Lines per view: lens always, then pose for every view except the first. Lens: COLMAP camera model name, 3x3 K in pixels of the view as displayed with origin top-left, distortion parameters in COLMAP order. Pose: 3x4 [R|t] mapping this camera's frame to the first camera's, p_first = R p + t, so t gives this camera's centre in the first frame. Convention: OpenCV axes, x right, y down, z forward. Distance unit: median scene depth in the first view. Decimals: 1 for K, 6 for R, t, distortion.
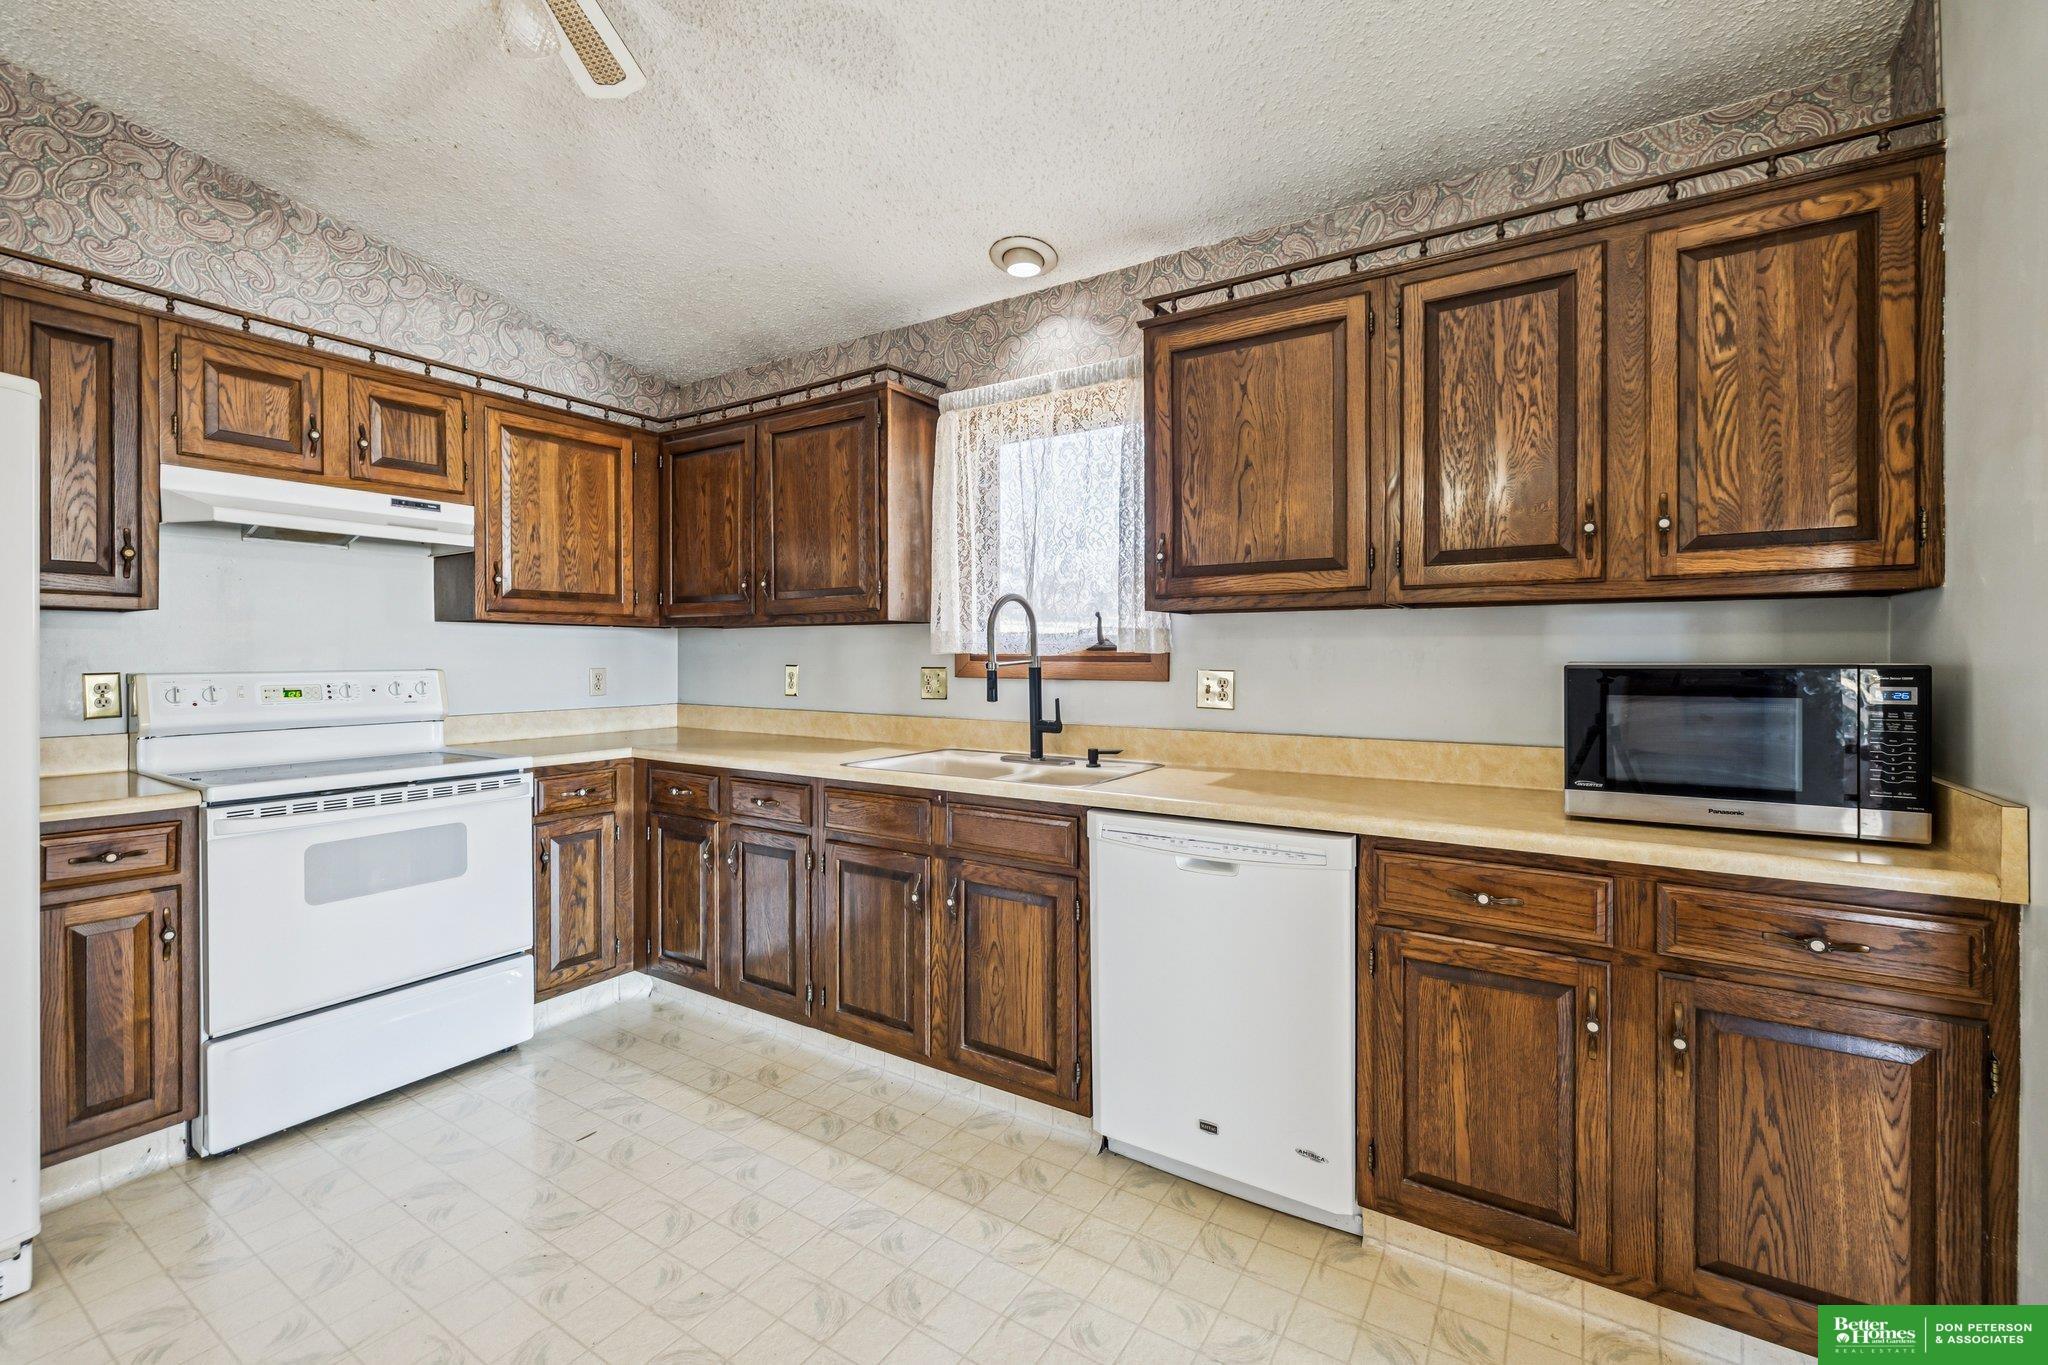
lens RADIAL K [[881.0, 0, 1020.1], [0, 881.0, 666.6], [0, 0, 1]] dist [-0.003064, 0.000579]
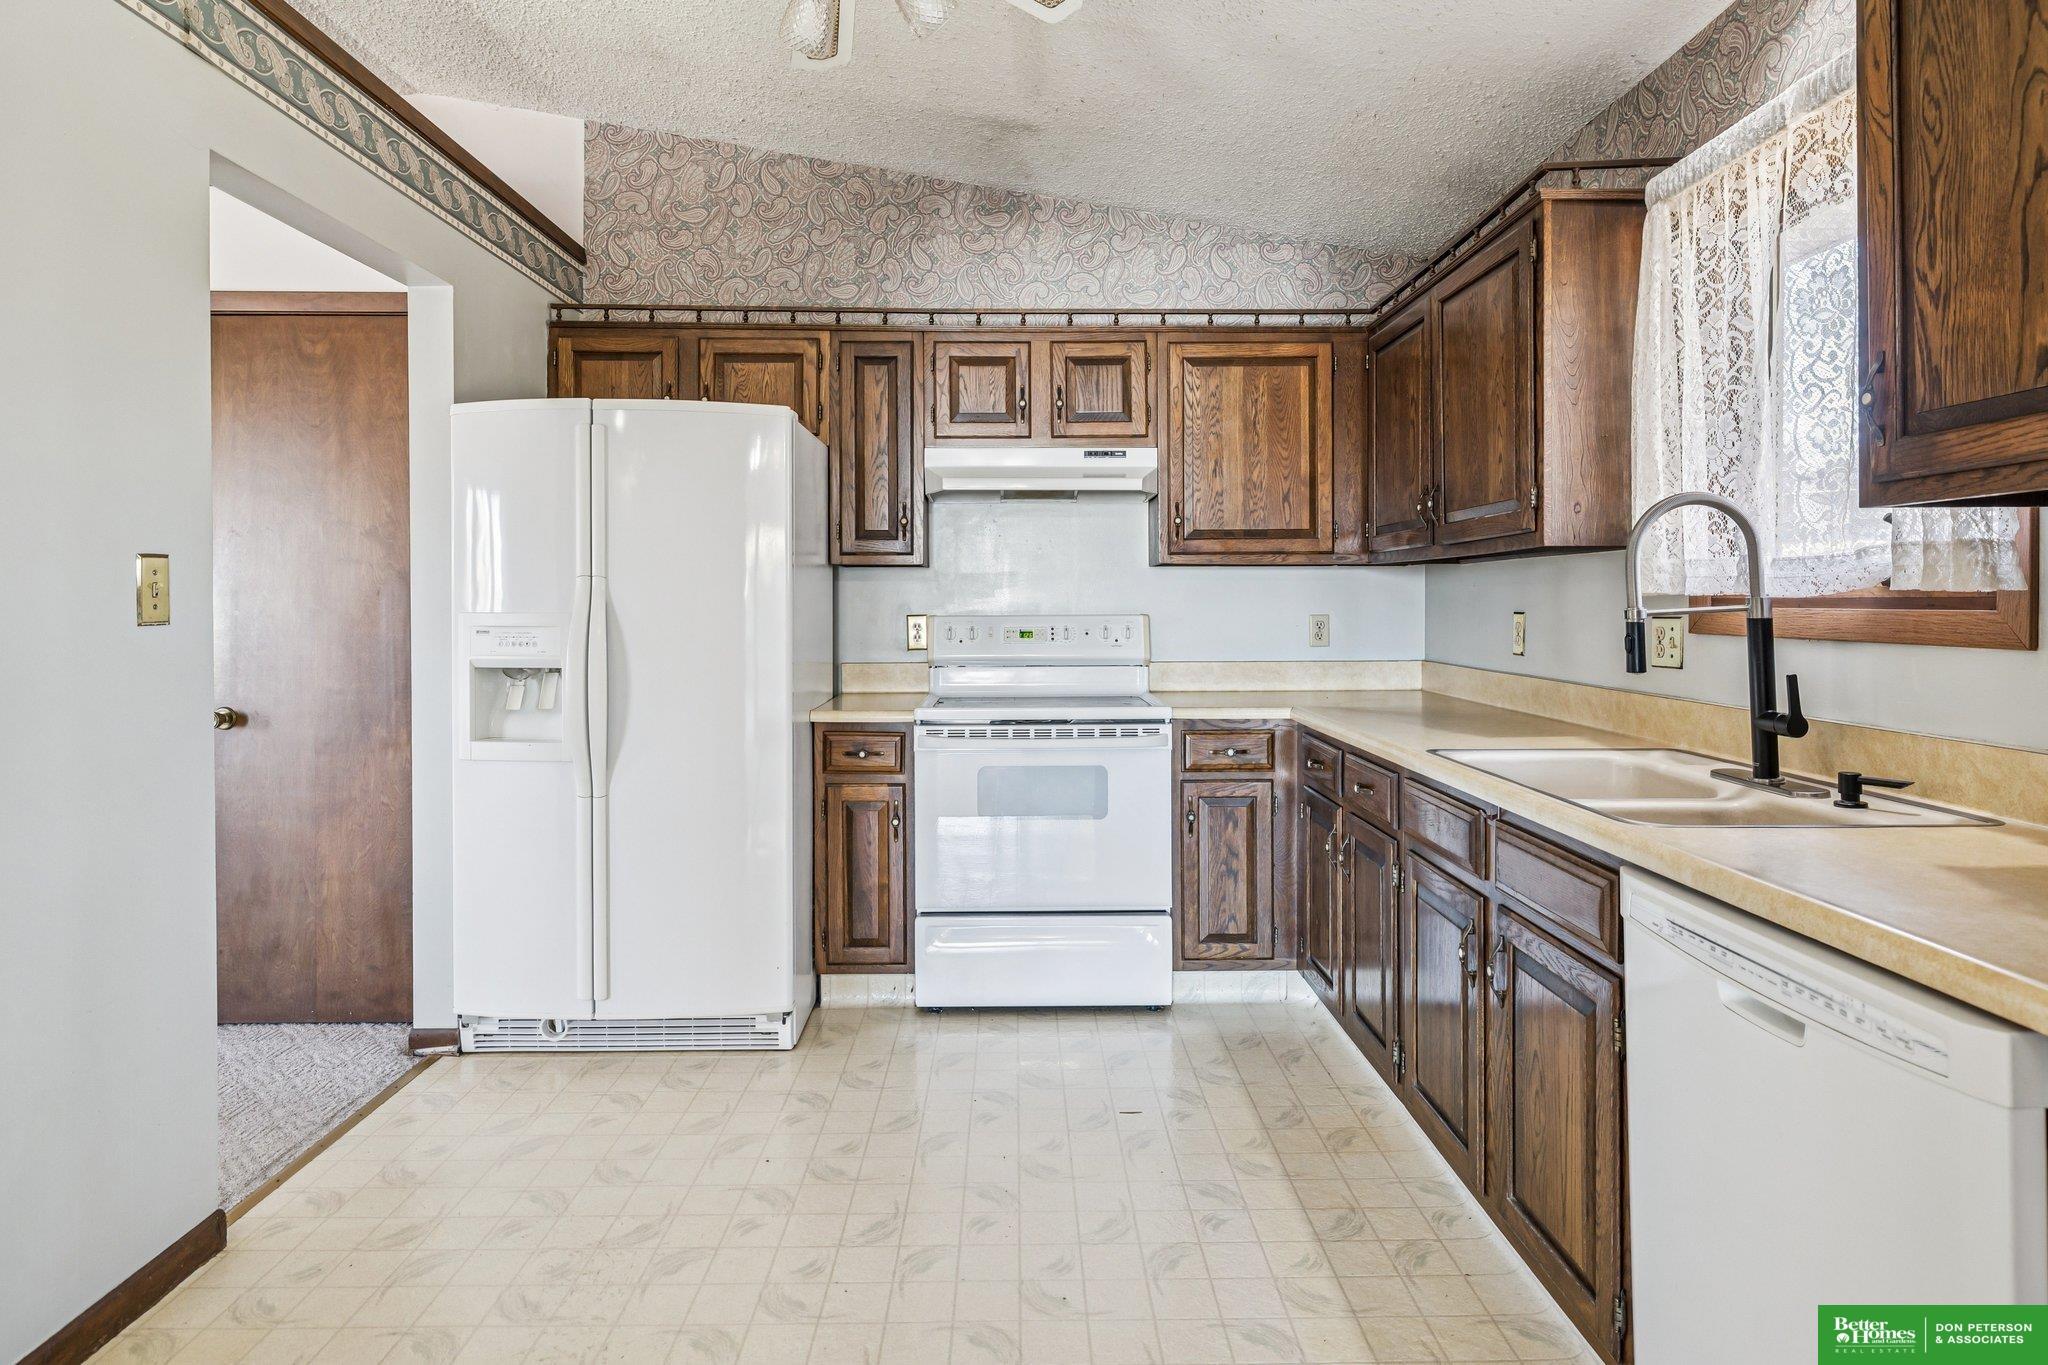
lens RADIAL K [[1118.4, 0, 1009.8], [0, 1118.4, 617.5], [0, 0, 1]] dist [-0.005972, -0.003835]
pose [[0.537757, 0.009594, -0.843045, 0.363416], [-0.007090, 0.999951, 0.006858, -0.000994], [0.843070, 0.002289, 0.537799, 0.207536]]
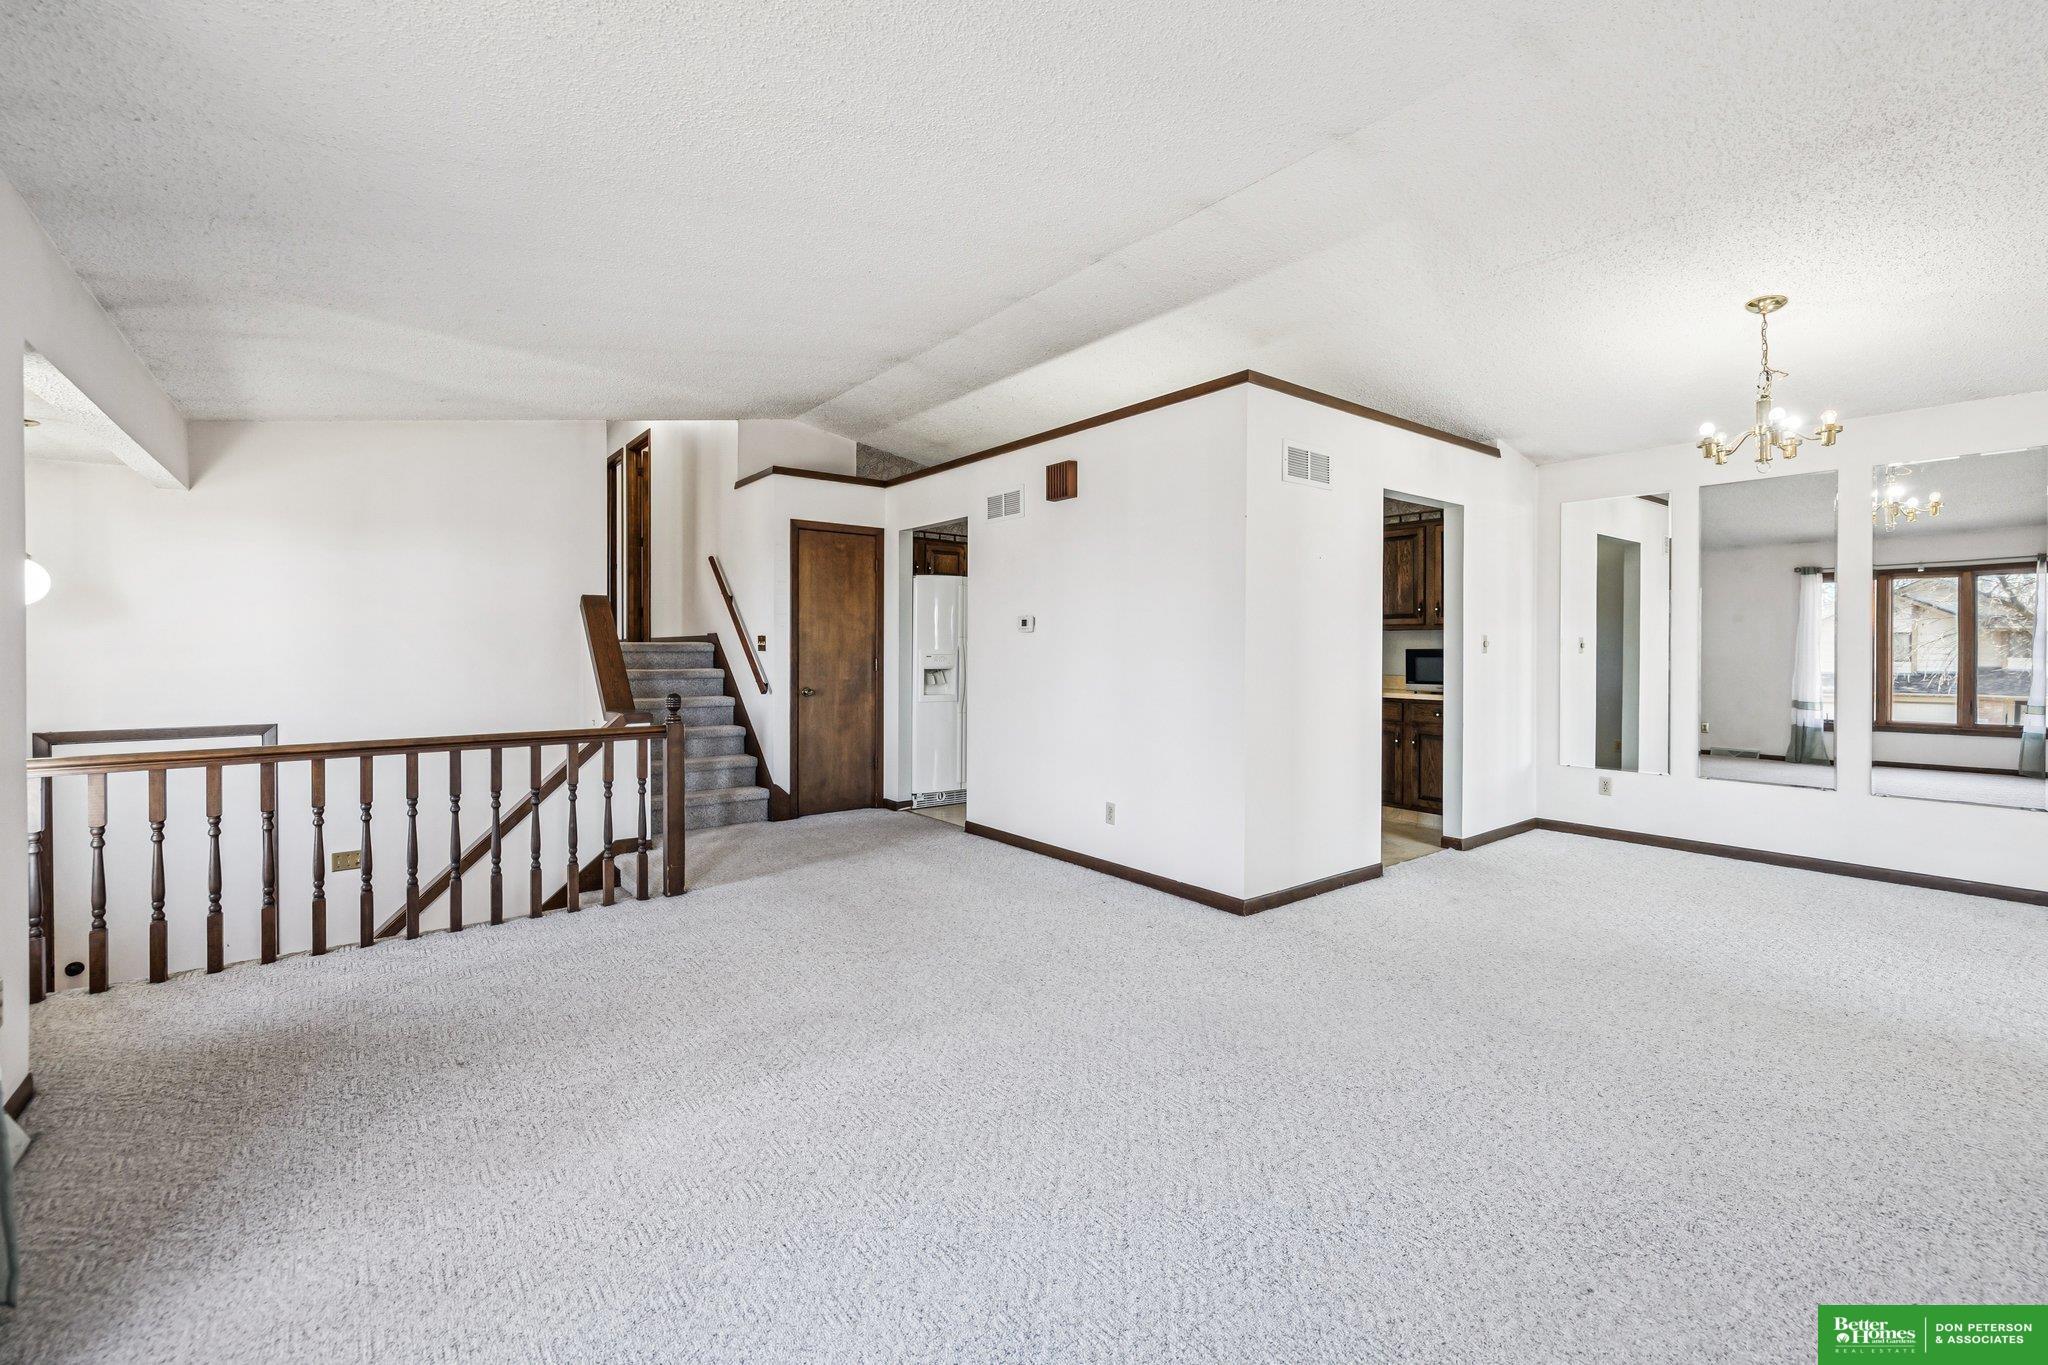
lens RADIAL K [[881.0, 0, 1027.8], [0, 881.0, 666.2], [0, 0, 1]] dist [-0.003064, 0.000579]
pose [[0.941994, 0.008316, -0.335528, 0.244393], [-0.005638, 0.999944, 0.008956, 0.029339], [0.335583, -0.006545, 0.941988, -1.888965]]
